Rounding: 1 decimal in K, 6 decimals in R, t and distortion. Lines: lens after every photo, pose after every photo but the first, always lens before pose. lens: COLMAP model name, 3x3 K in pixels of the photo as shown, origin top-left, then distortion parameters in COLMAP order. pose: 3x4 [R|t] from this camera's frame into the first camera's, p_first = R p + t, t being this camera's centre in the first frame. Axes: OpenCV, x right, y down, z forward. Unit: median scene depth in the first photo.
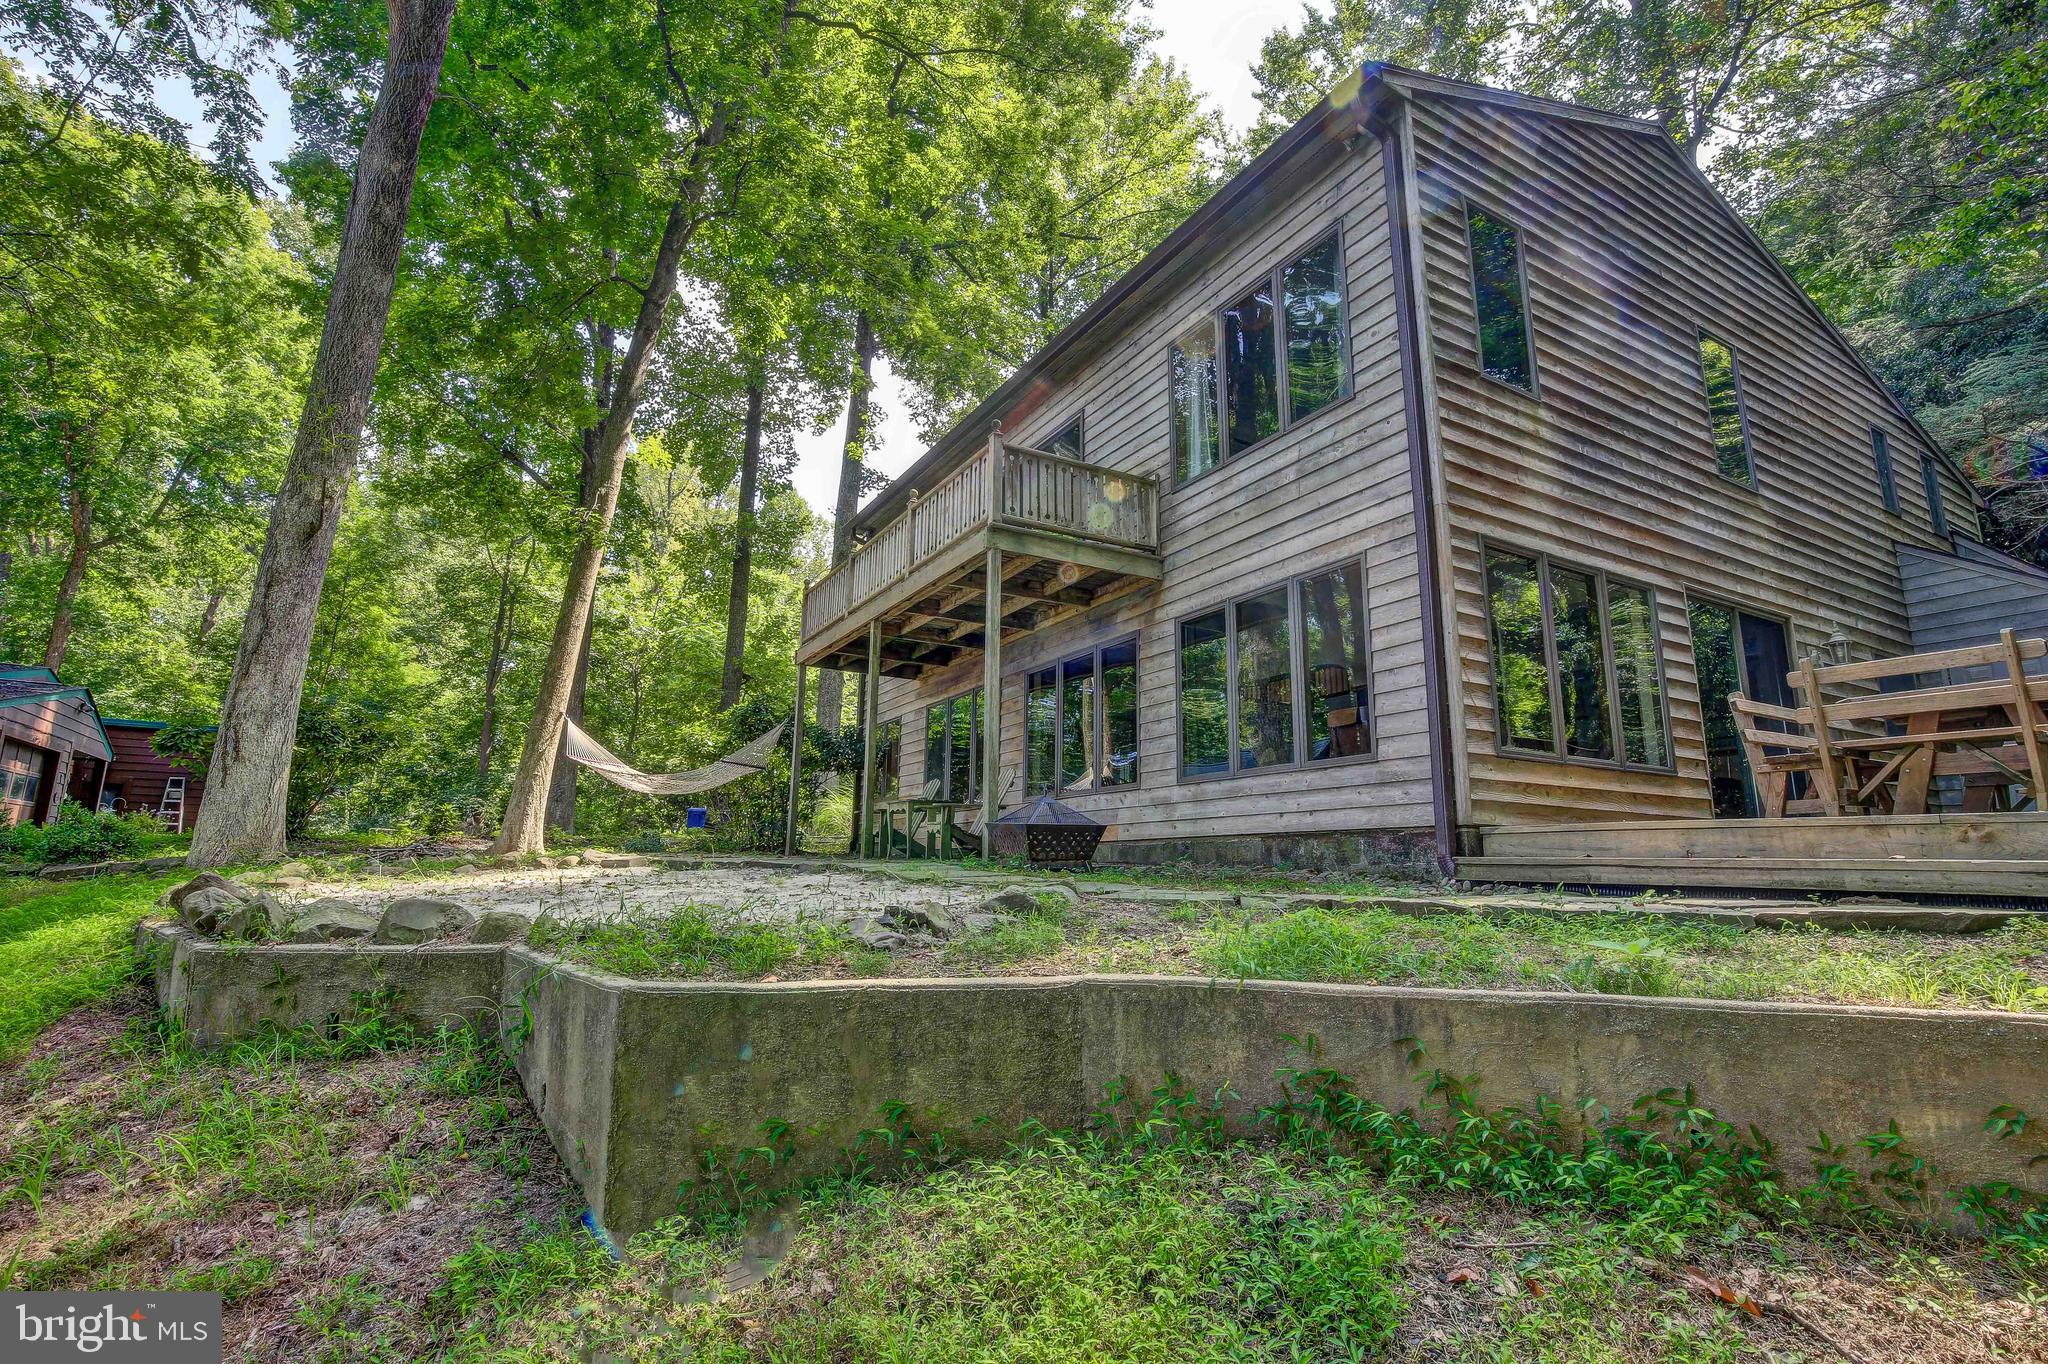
lens RADIAL K [[970.4, 0, 1012.2], [0, 970.4, 680.3], [0, 0, 1]] dist [-0.035944, 0.008001]
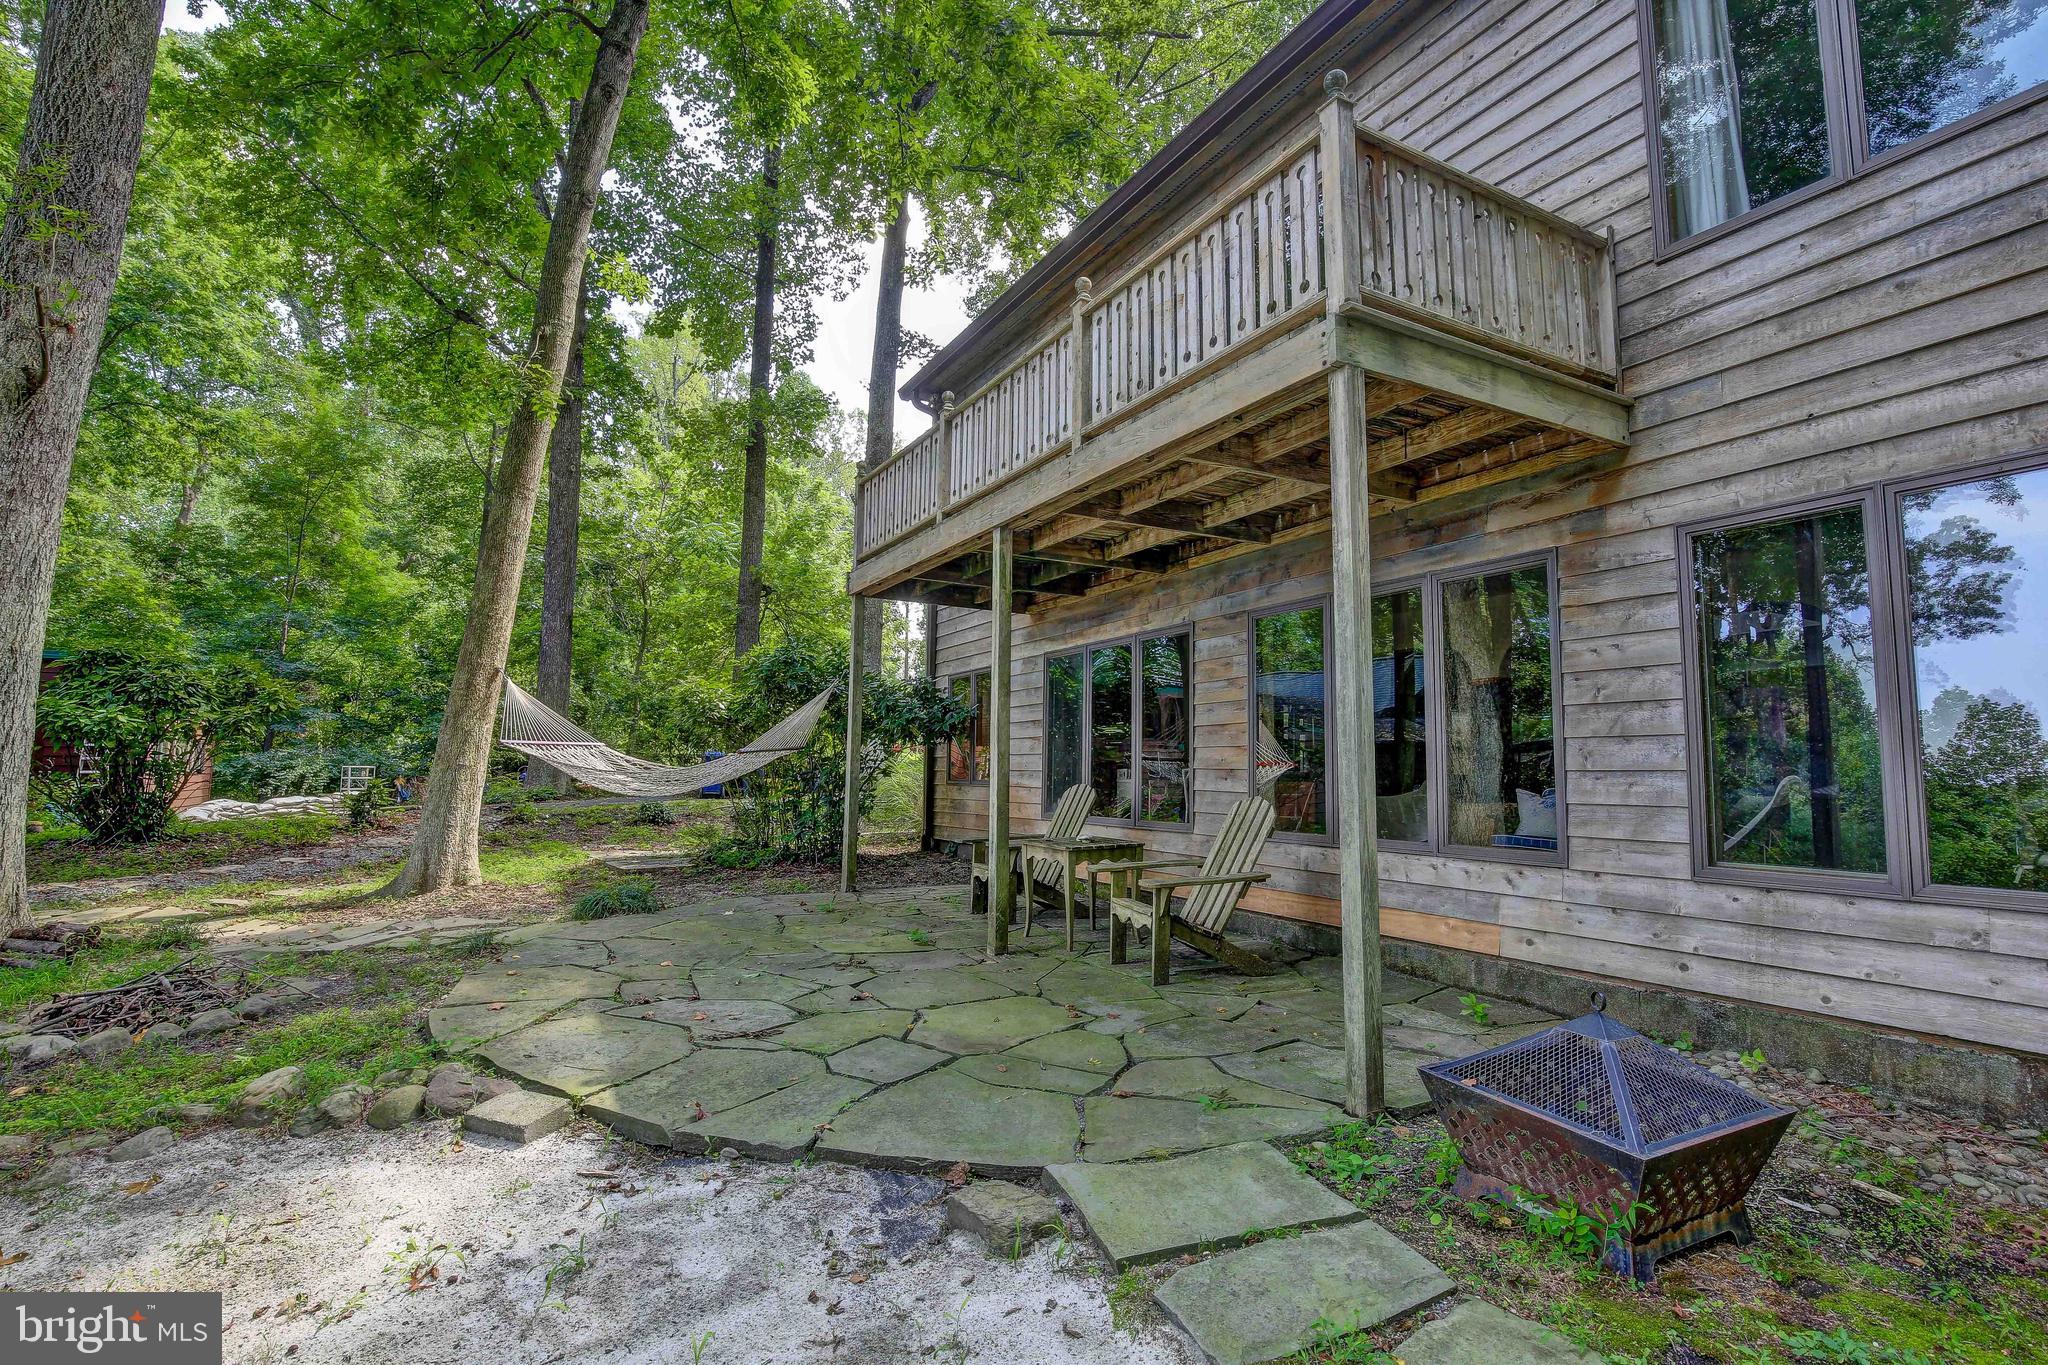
lens RADIAL K [[970.4, 0, 1012.2], [0, 970.4, 680.8], [0, 0, 1]] dist [-0.035944, 0.008001]
pose [[0.999833, -0.003802, -0.017898, -0.045259], [0.005690, 0.994285, 0.106606, -0.012089], [0.017390, -0.106690, 0.994140, 0.155865]]
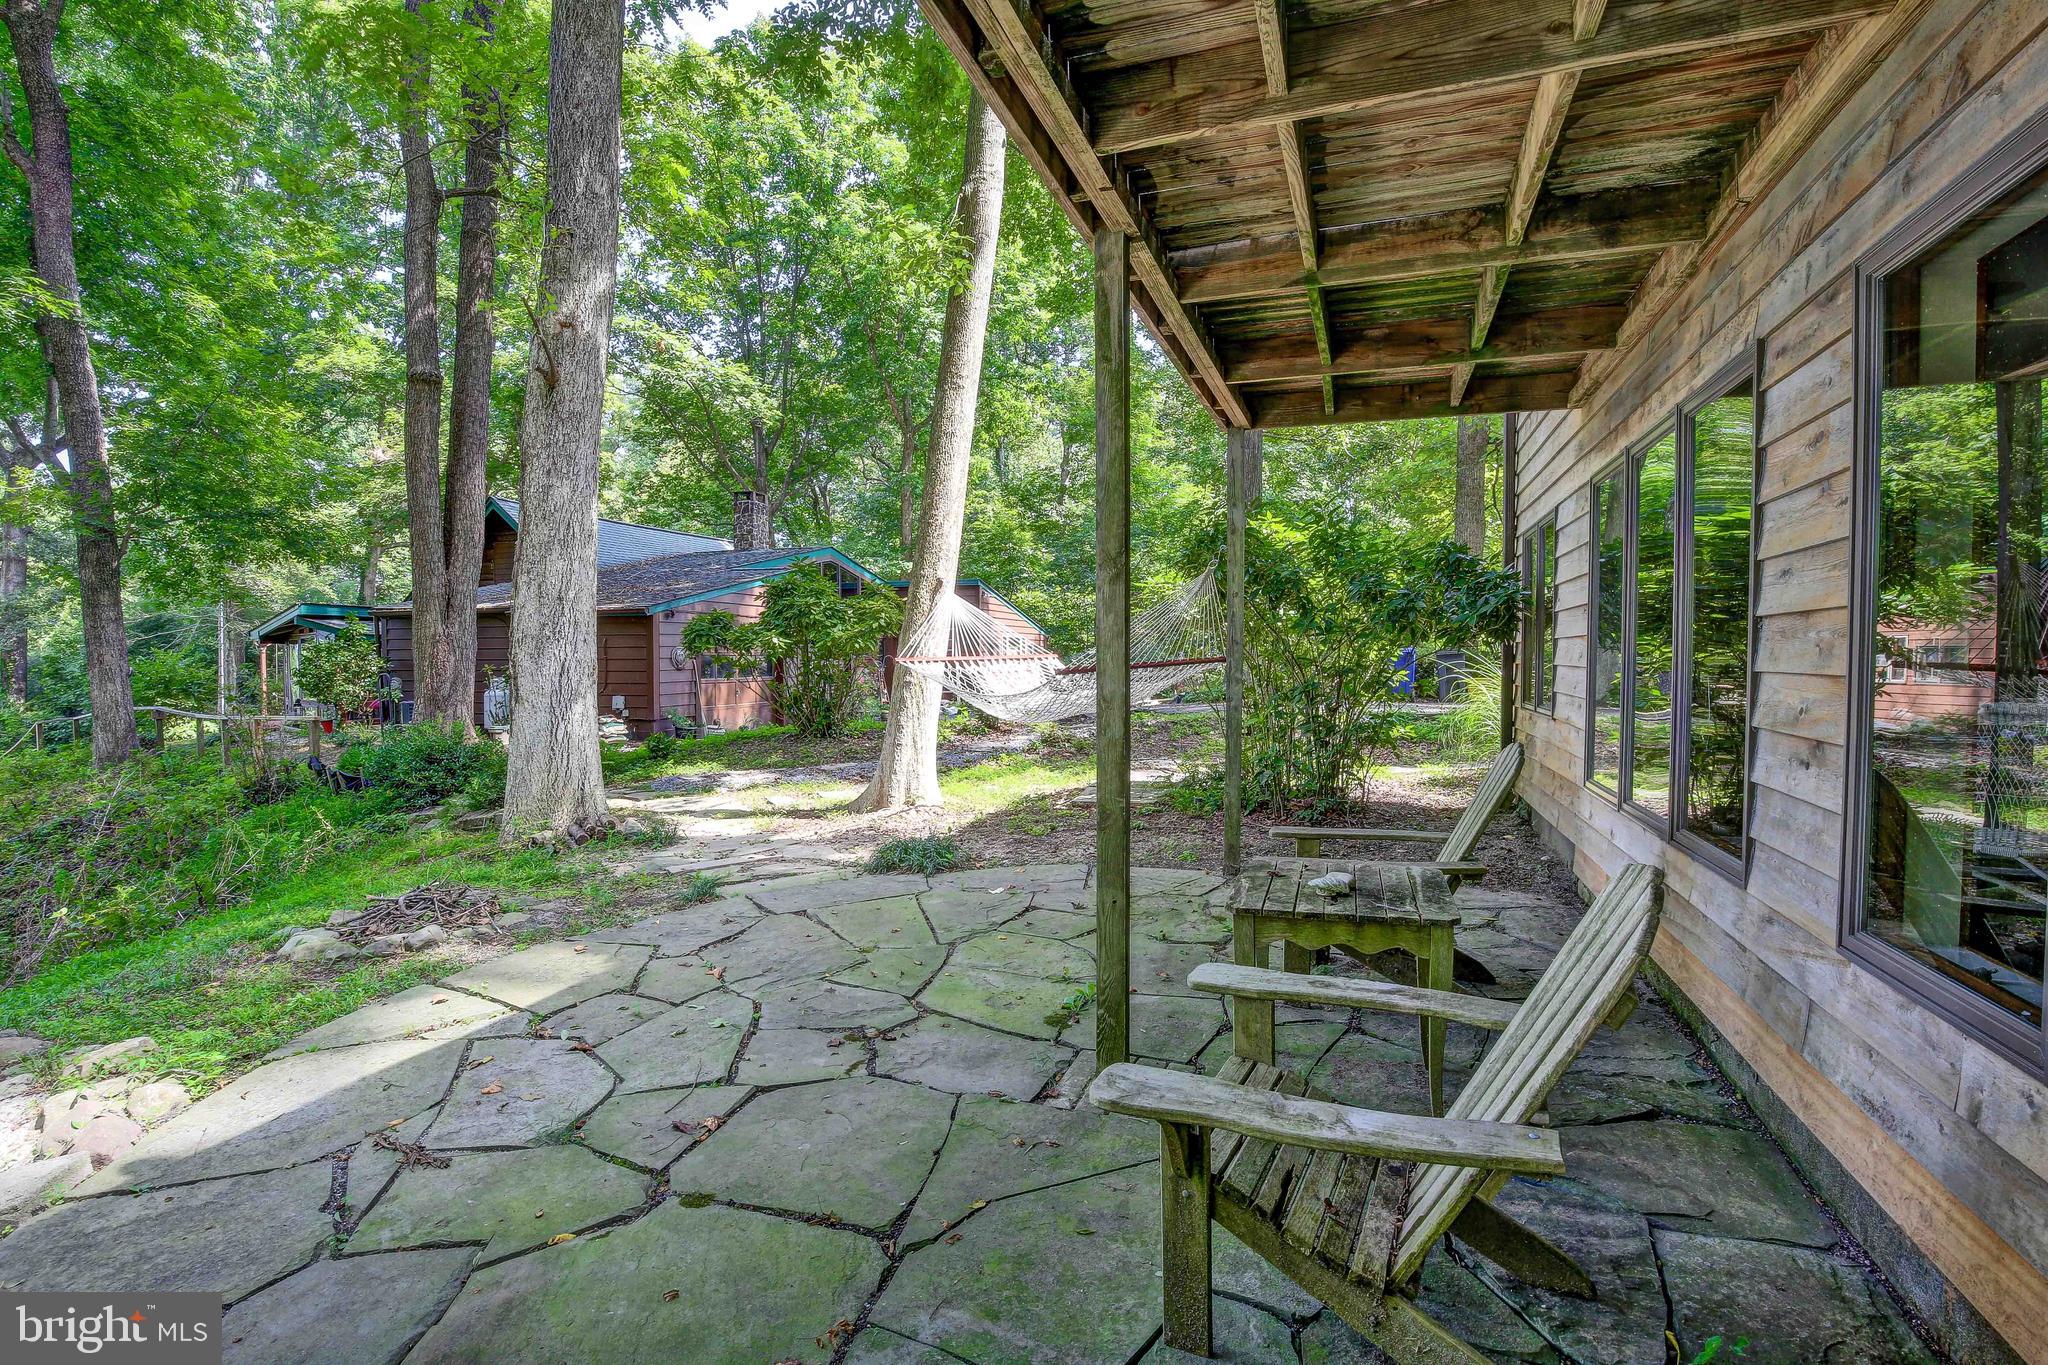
lens RADIAL K [[970.4, 0, 1012.2], [0, 970.4, 680.8], [0, 0, 1]] dist [-0.035944, 0.008001]
pose [[0.650889, 0.005894, -0.759150, 0.017659], [0.164085, 0.975241, 0.148258, 0.005700], [0.741228, -0.221064, 0.633807, 0.281465]]
